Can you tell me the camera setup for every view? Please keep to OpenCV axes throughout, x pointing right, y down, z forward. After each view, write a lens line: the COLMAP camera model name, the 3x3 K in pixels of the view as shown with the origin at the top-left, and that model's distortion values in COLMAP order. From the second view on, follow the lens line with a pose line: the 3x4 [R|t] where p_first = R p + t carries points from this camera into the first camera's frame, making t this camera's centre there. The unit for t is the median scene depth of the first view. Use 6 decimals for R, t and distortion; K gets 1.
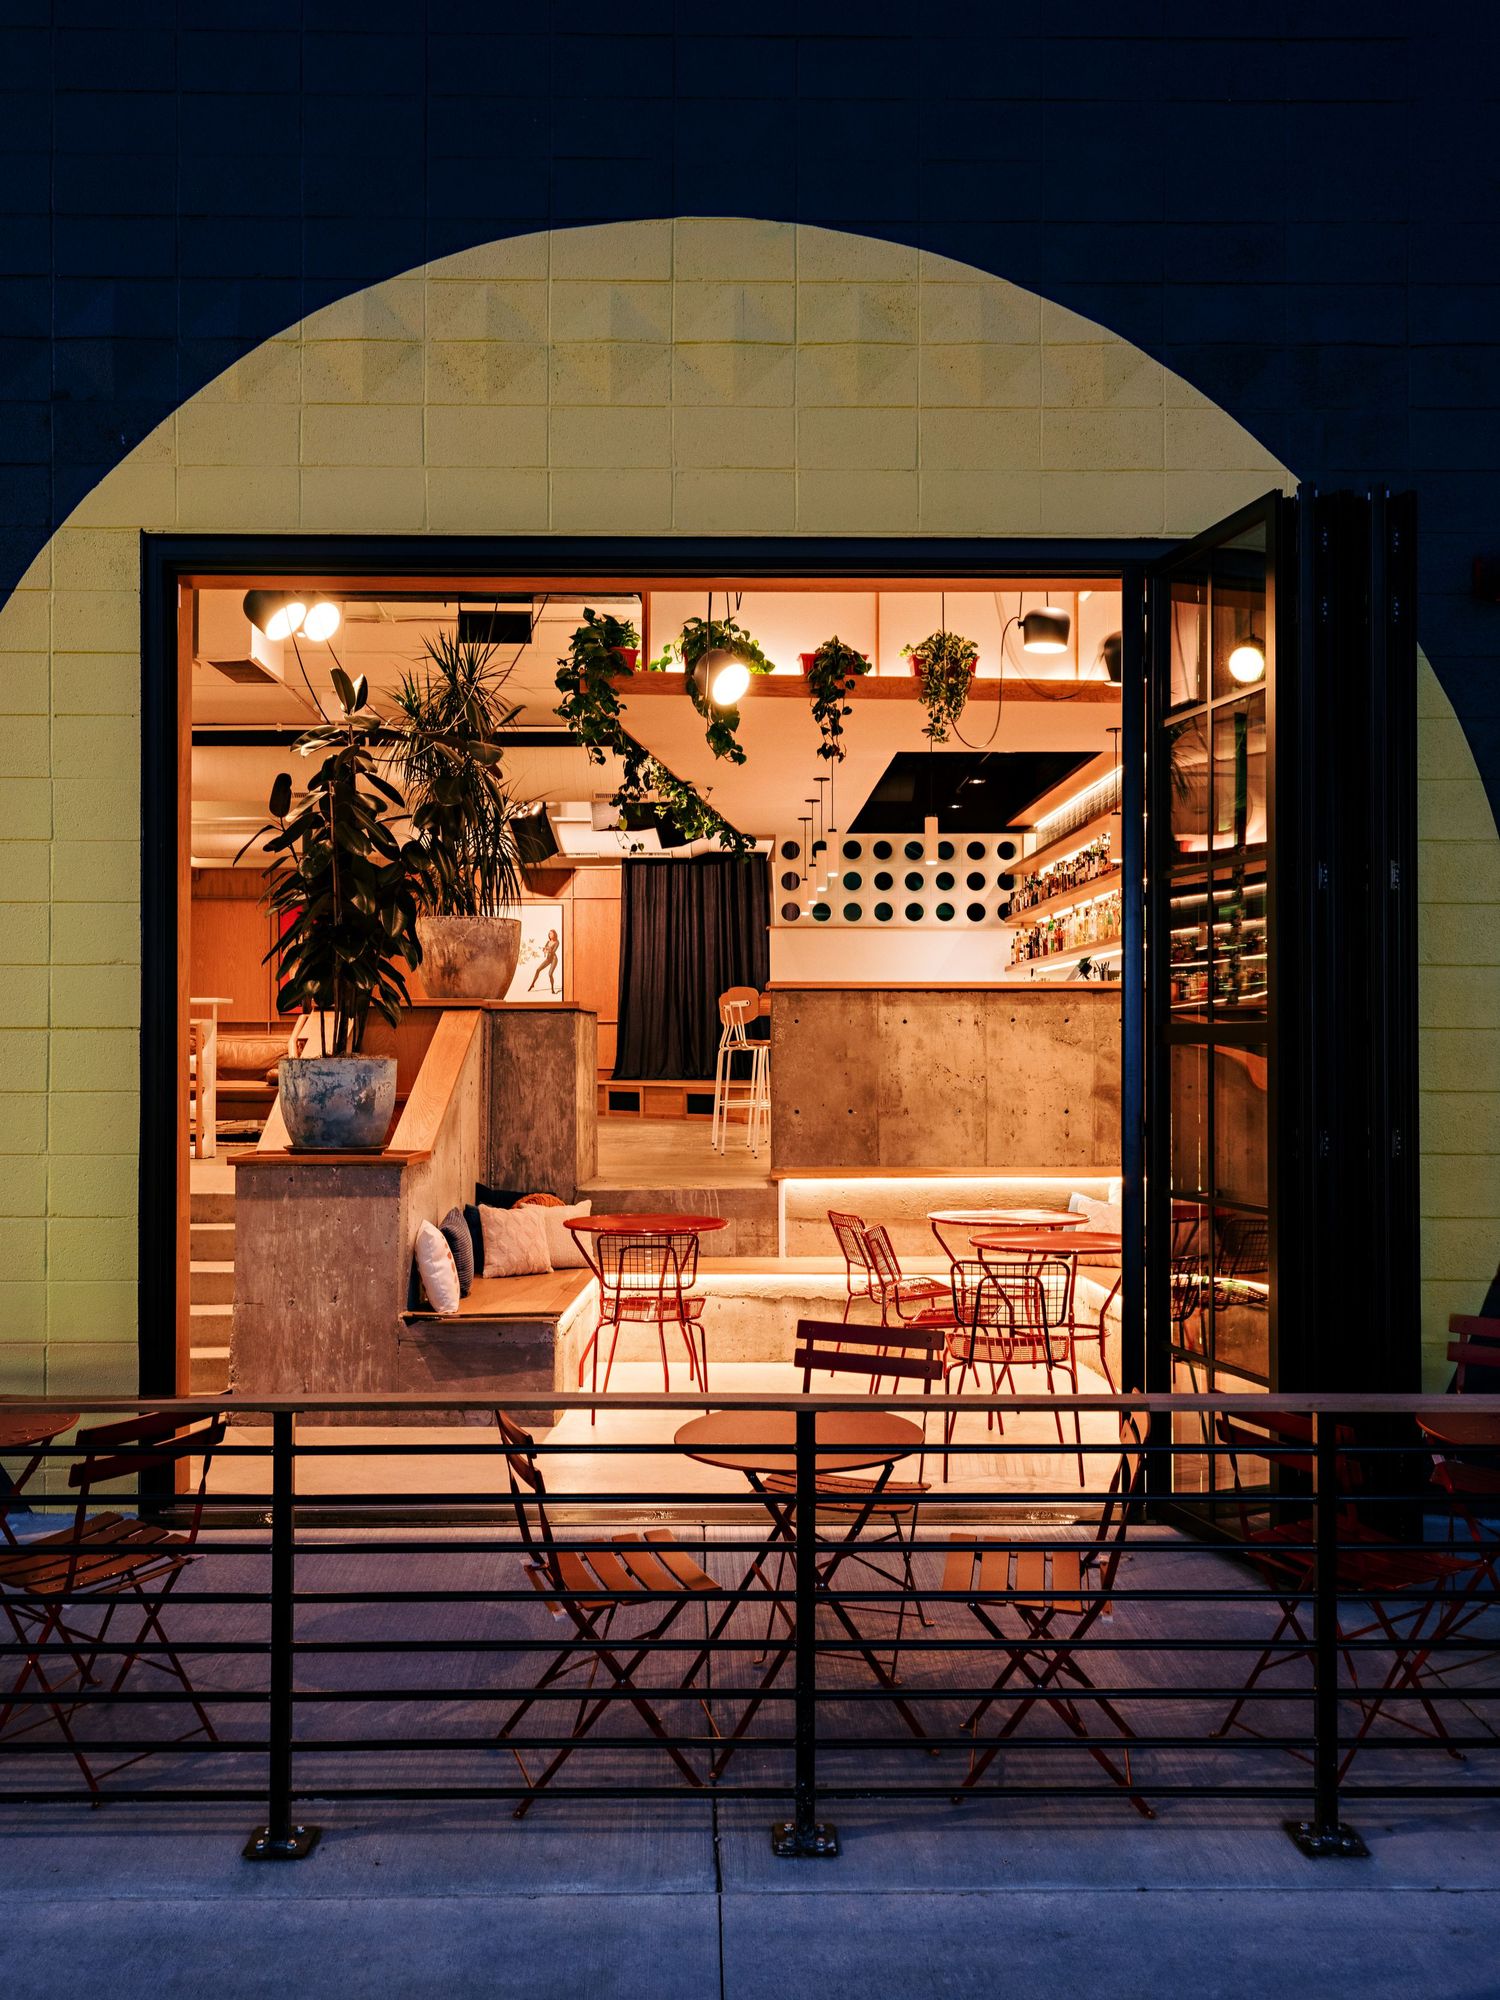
lens RADIAL K [[1647.1, 0, 703.7], [0, 1647.1, 1056.5], [0, 0, 1]] dist [-0.010151, 0.004284]
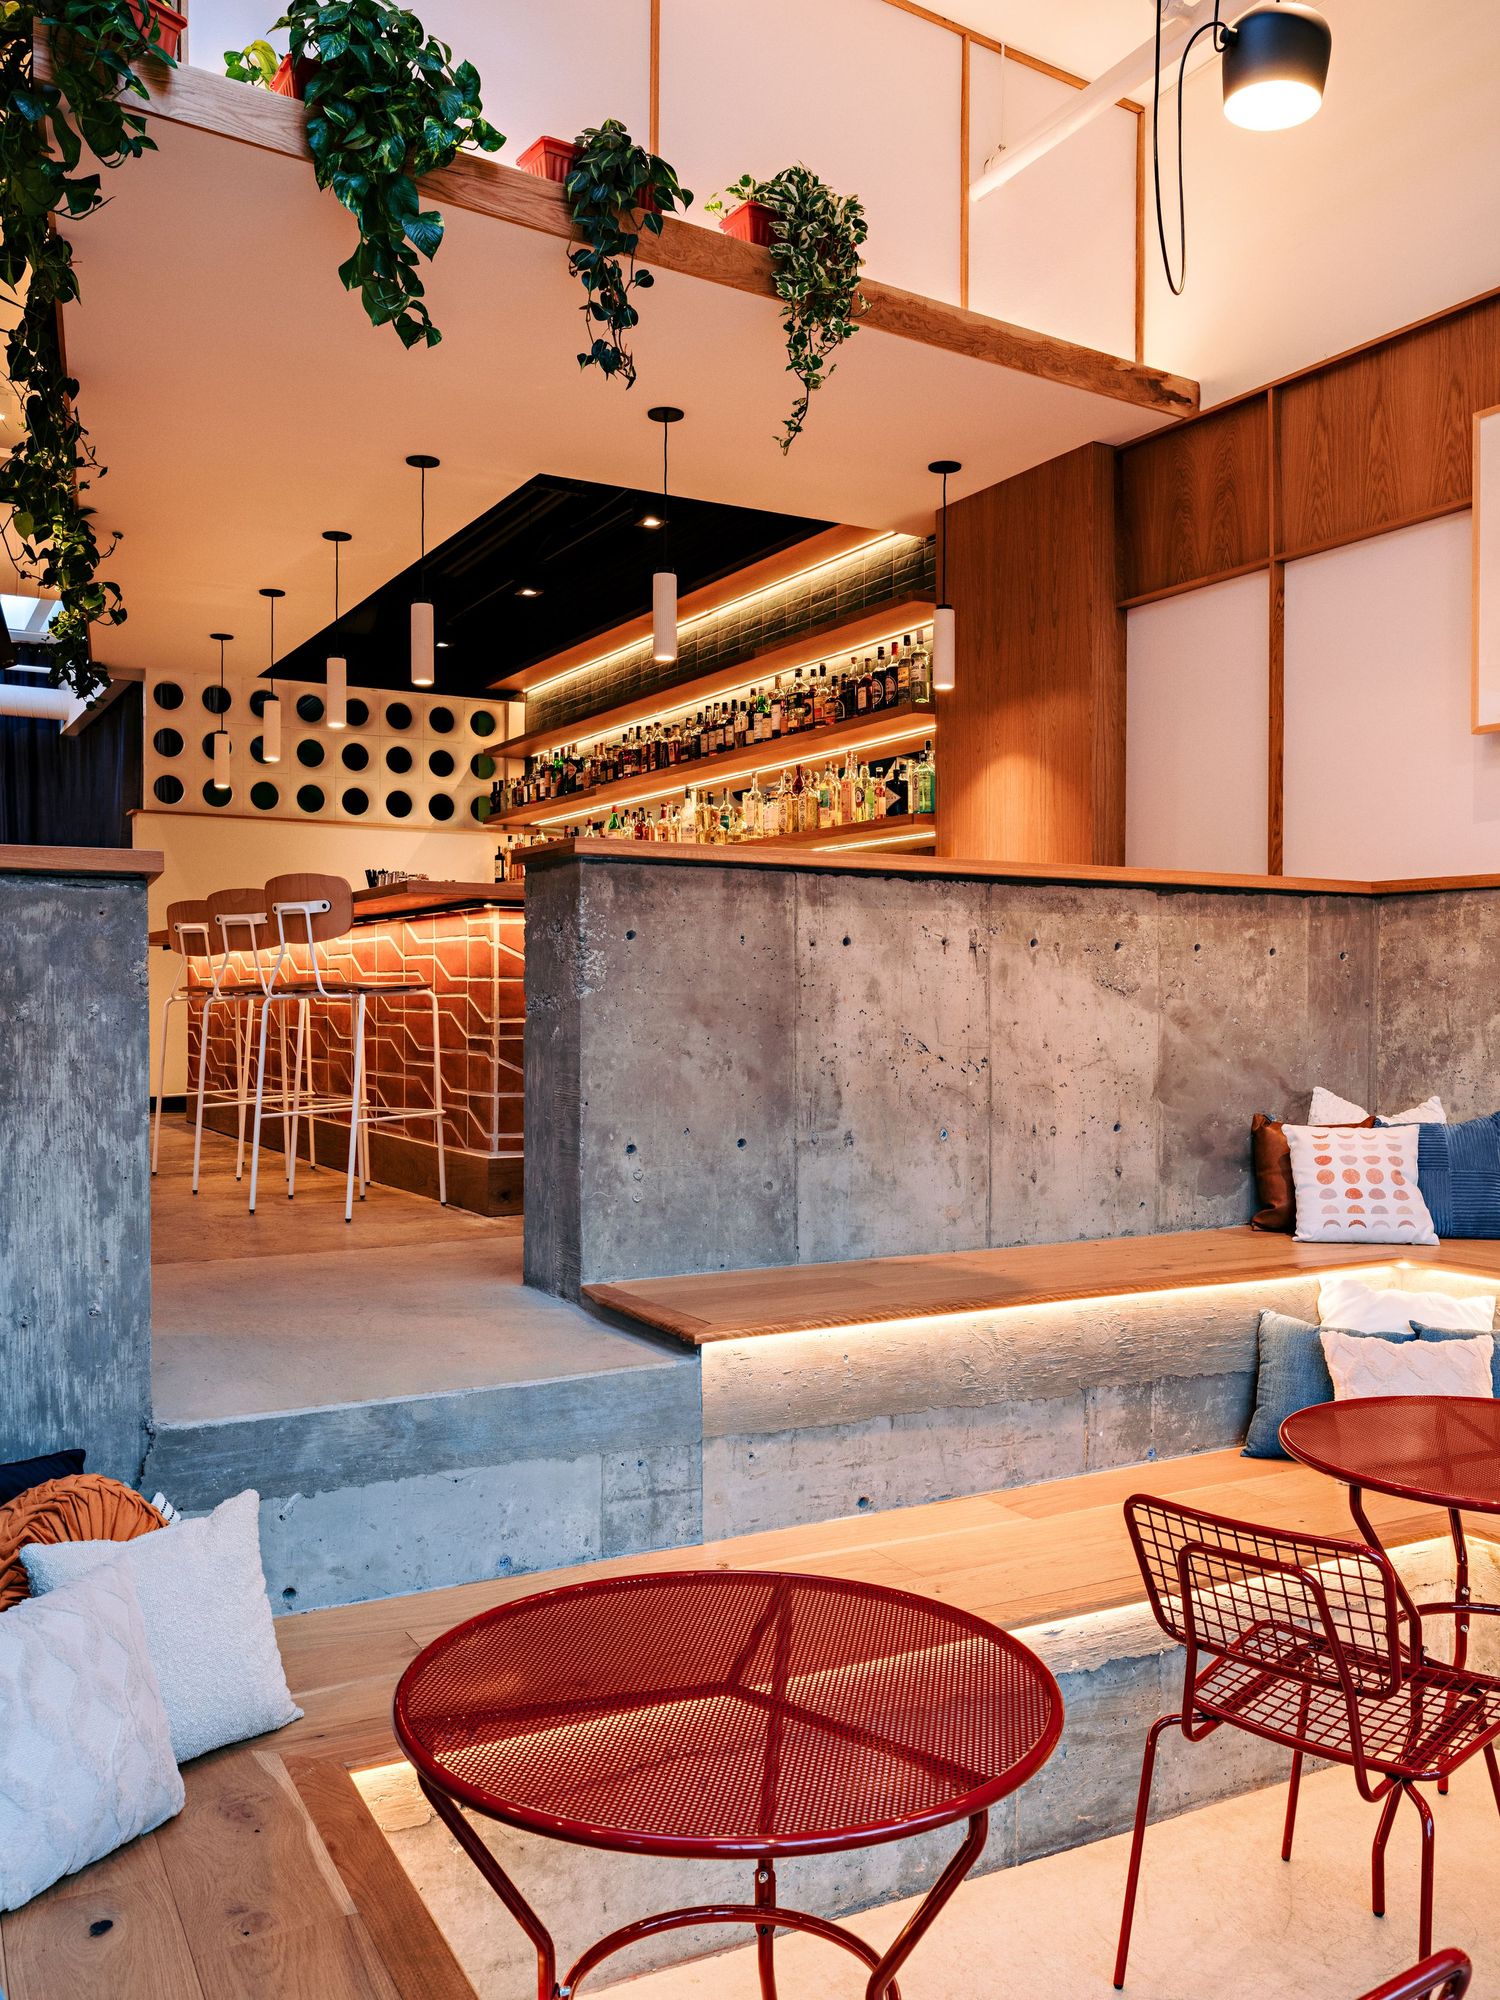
lens RADIAL K [[1647.1, 0, 738.3], [0, 1647.1, 1028.2], [0, 0, 1]] dist [-0.010151, 0.004284]
pose [[0.878133, -0.003580, 0.478402, -0.121669], [-0.002684, 0.999919, 0.012411, -0.002722], [-0.478408, -0.012183, 0.878053, 0.614545]]
